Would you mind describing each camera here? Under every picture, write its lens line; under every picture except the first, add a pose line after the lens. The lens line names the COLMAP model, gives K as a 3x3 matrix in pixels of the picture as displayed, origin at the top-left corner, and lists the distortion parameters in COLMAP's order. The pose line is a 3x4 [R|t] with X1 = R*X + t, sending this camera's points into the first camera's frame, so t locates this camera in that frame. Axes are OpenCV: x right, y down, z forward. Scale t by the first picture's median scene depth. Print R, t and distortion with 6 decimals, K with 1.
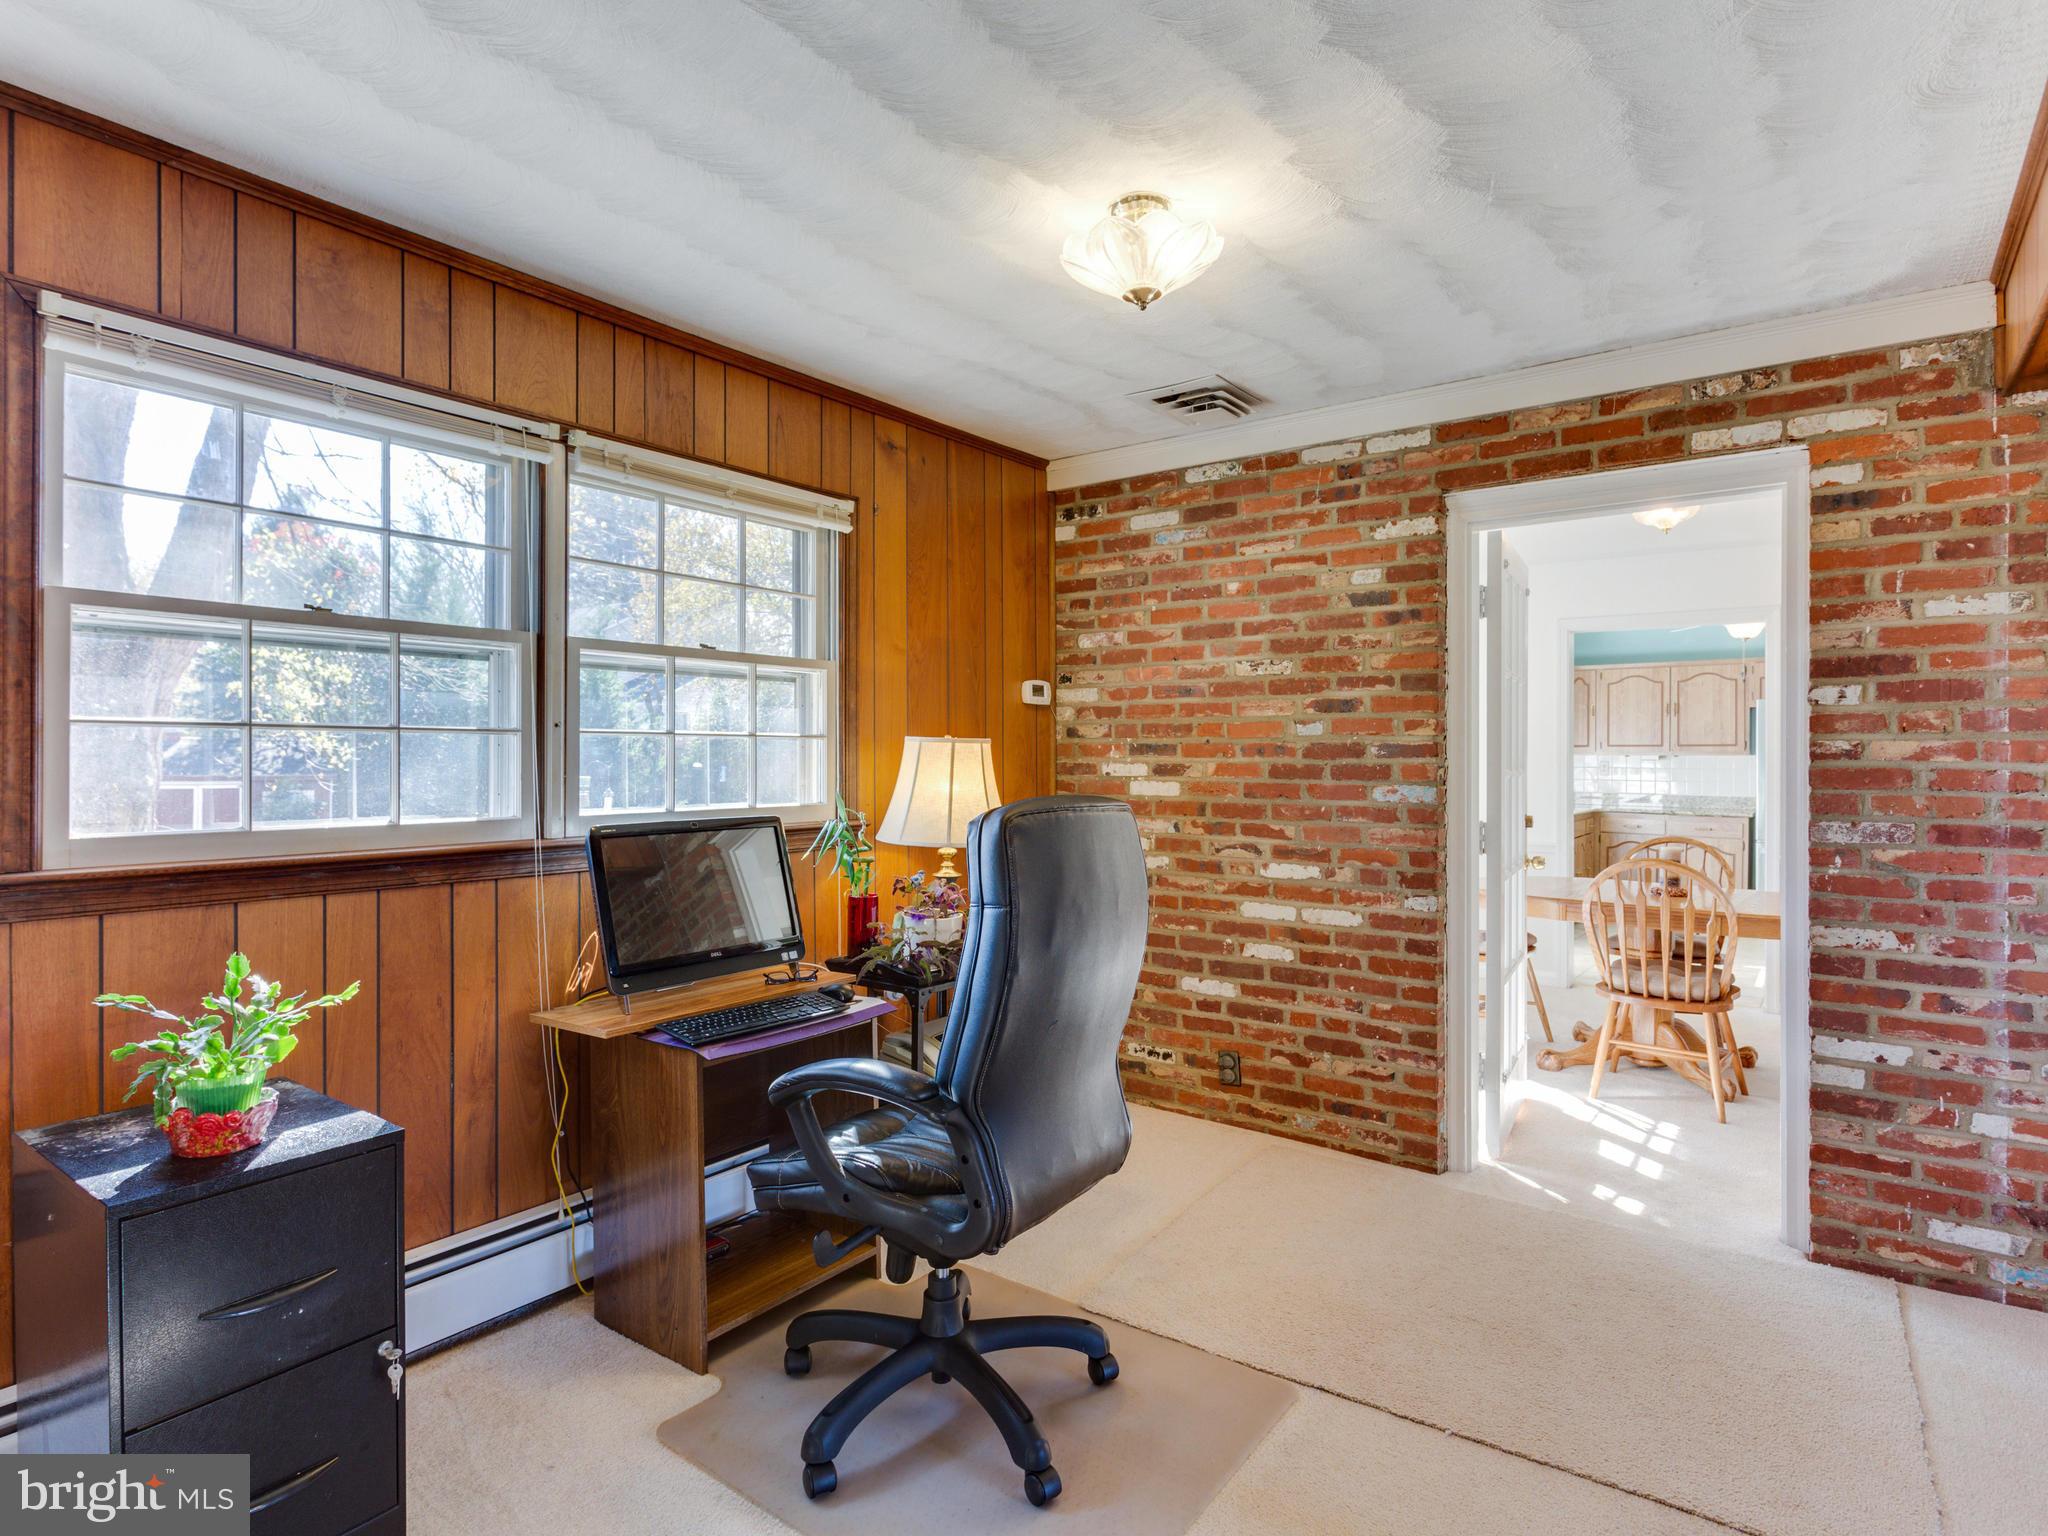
lens RADIAL K [[1097.2, 0, 1019.7], [0, 1097.2, 779.7], [0, 0, 1]] dist [0.003057, -0.001002]
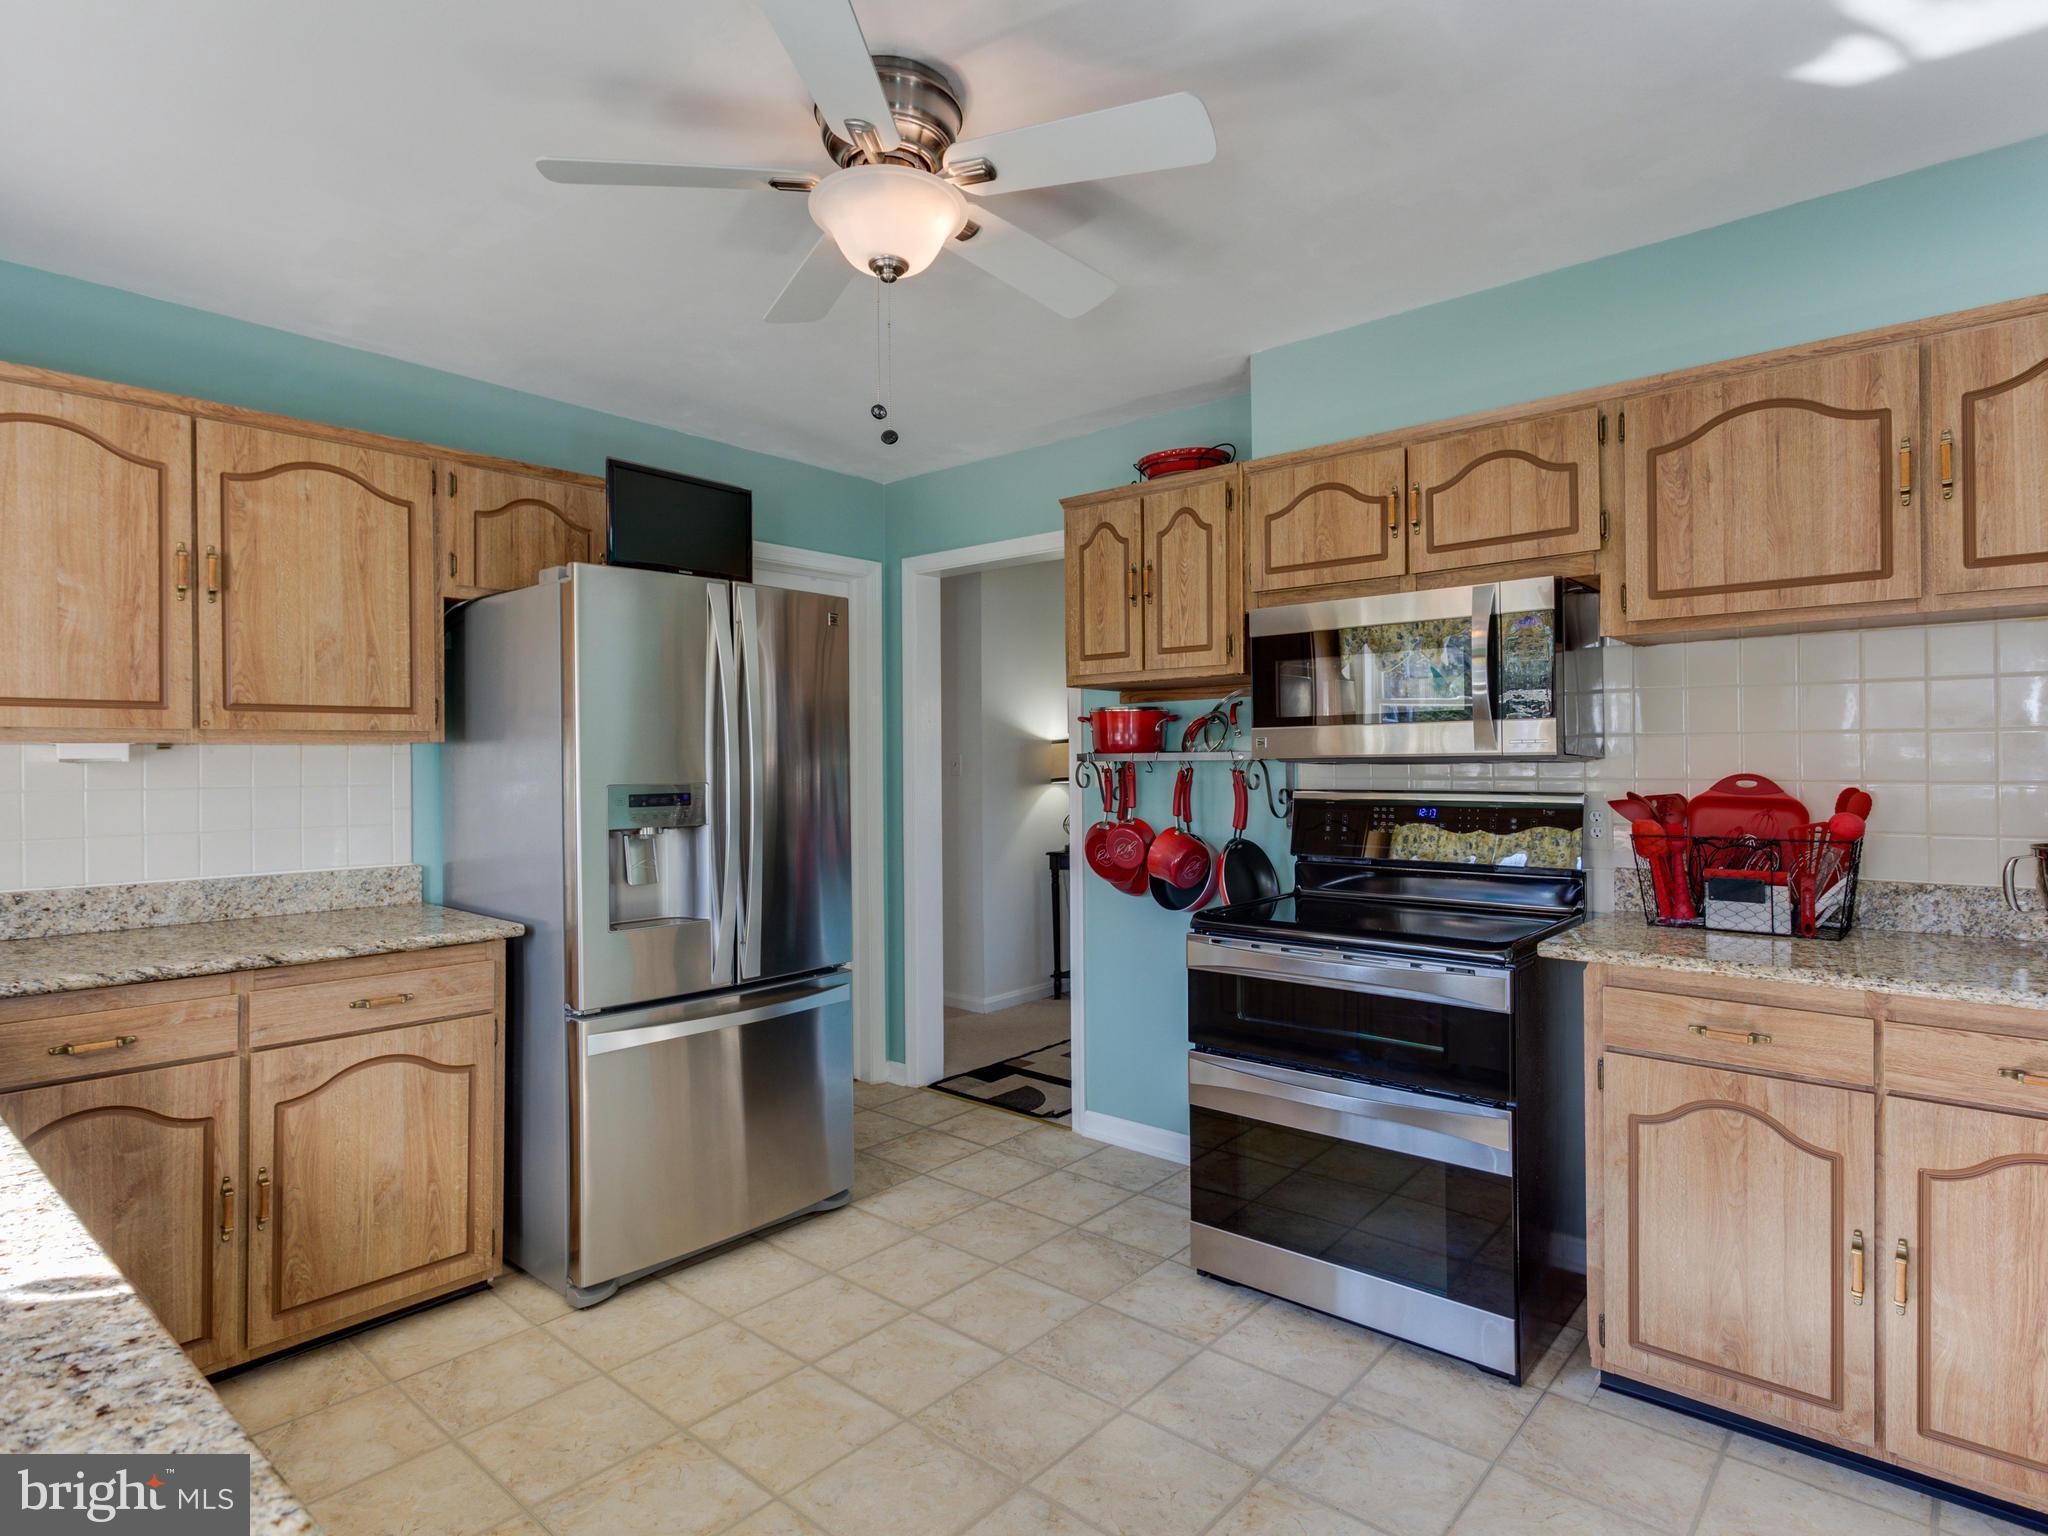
lens RADIAL K [[1090.2, 0, 1027.7], [0, 1090.2, 757.9], [0, 0, 1]] dist [0.000915, -0.000108]
pose [[0.071523, 0.005192, 0.997425, 0.339794], [0.016207, 0.999848, -0.006367, -0.013046], [-0.997307, 0.016621, 0.071428, 0.778529]]
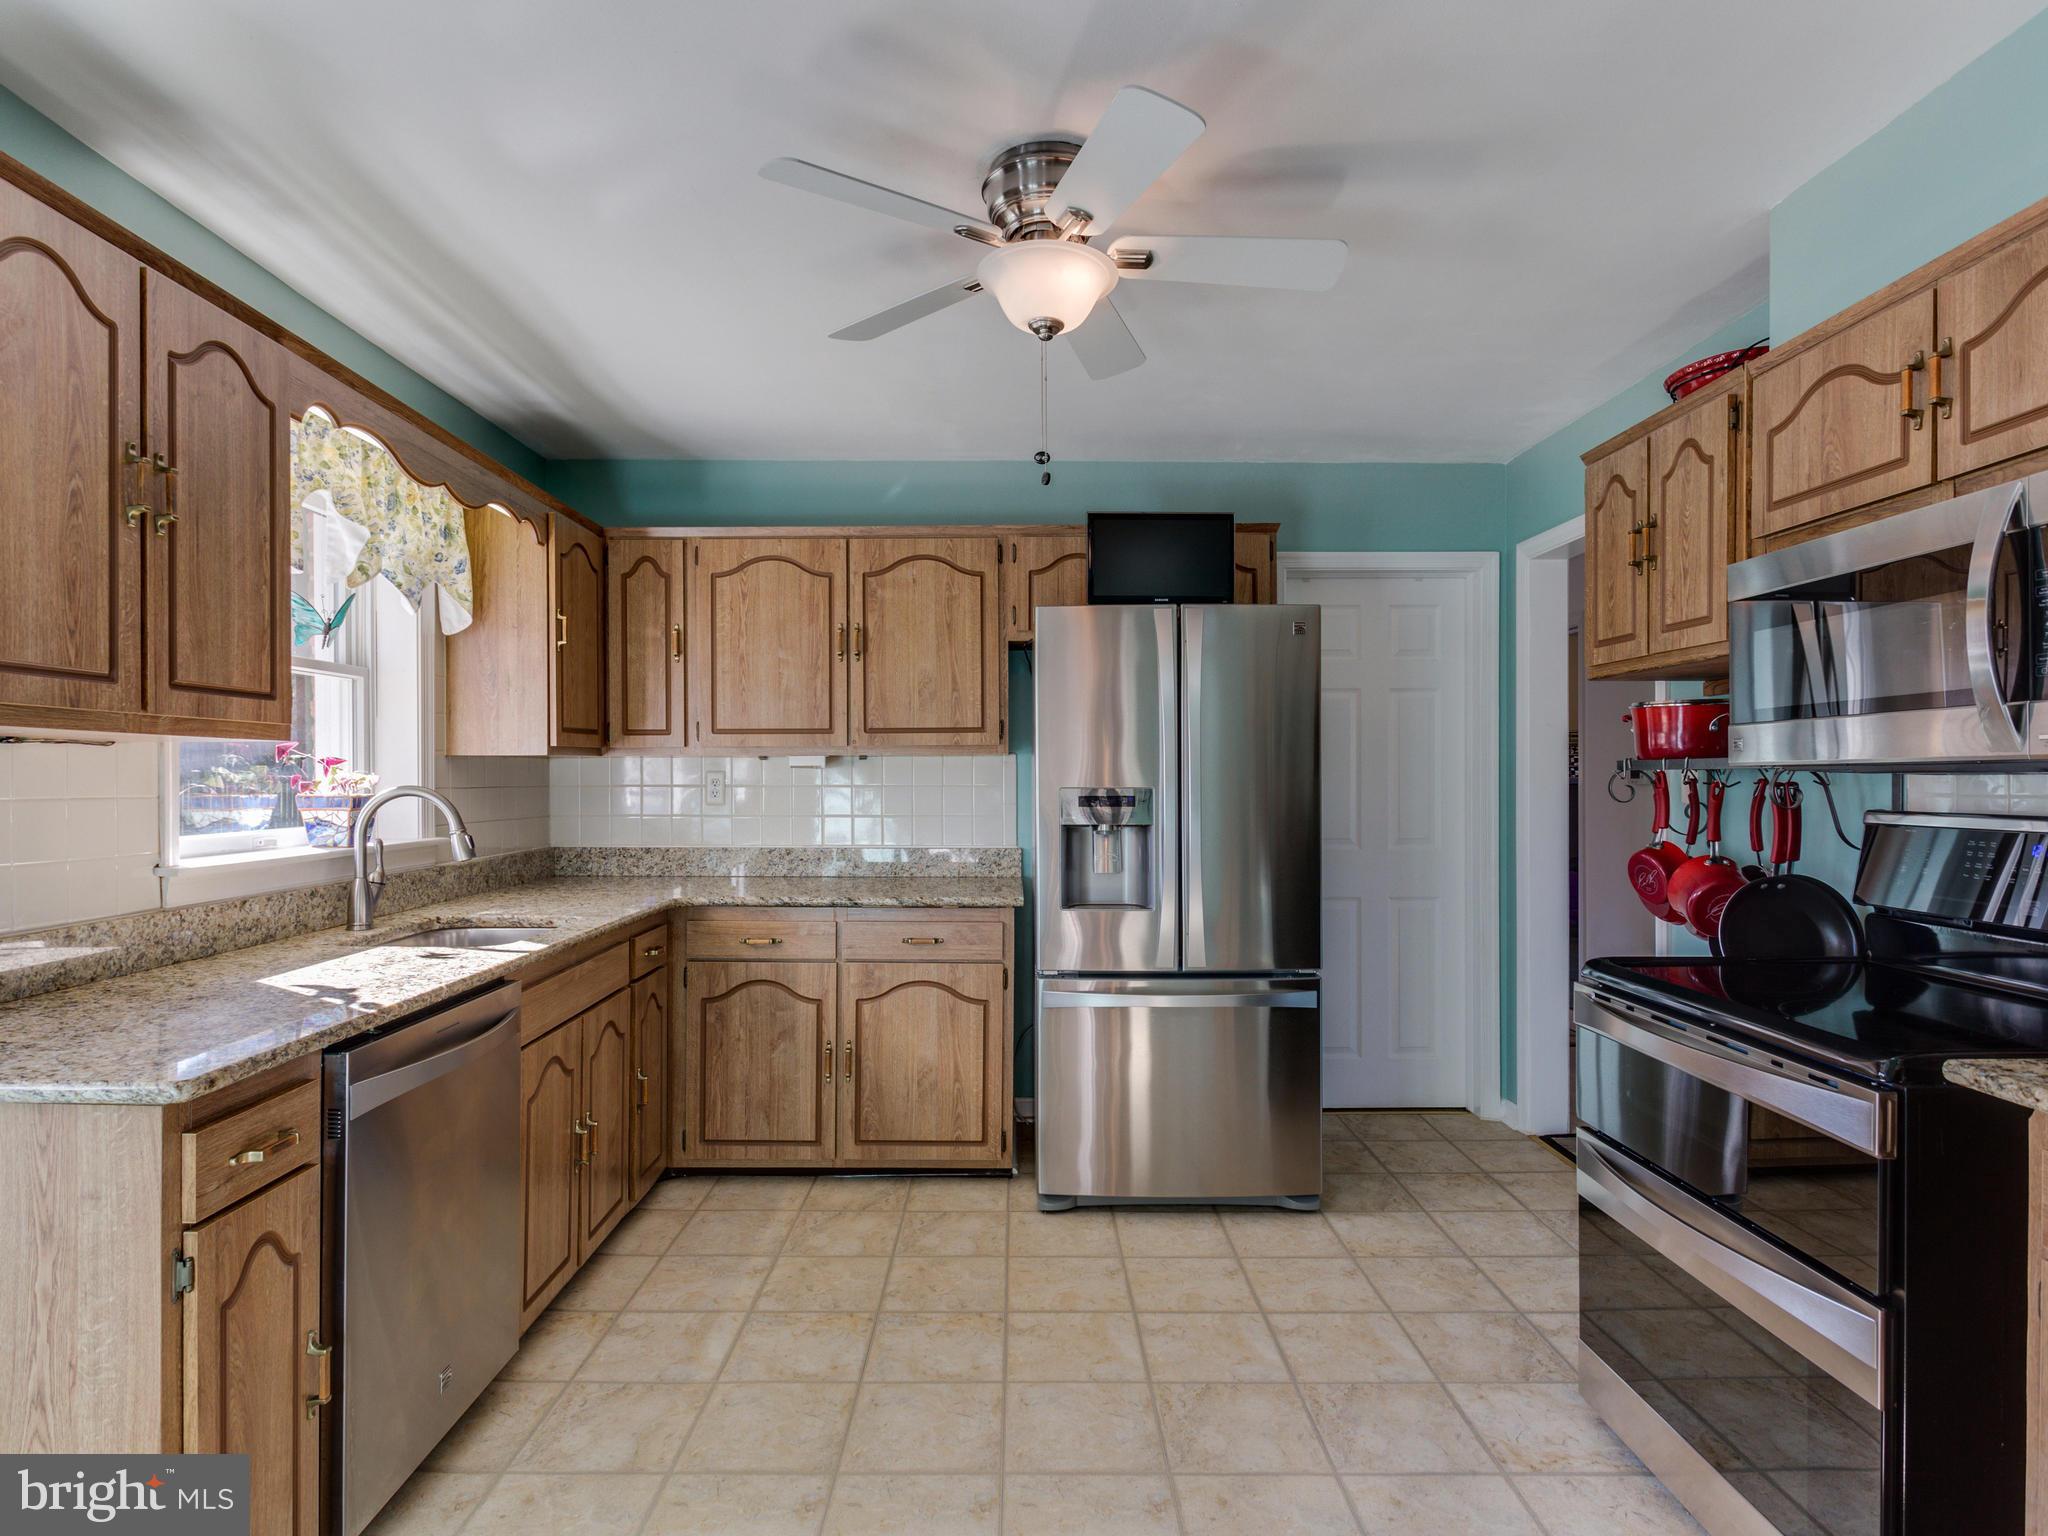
lens RADIAL K [[1097.2, 0, 1019.7], [0, 1097.2, 779.7], [0, 0, 1]] dist [0.003057, -0.001002]
pose [[0.793253, -0.001332, 0.608891, 0.395530], [0.005449, 0.999973, -0.004912, -0.010363], [-0.608868, 0.007215, 0.793239, 0.639267]]
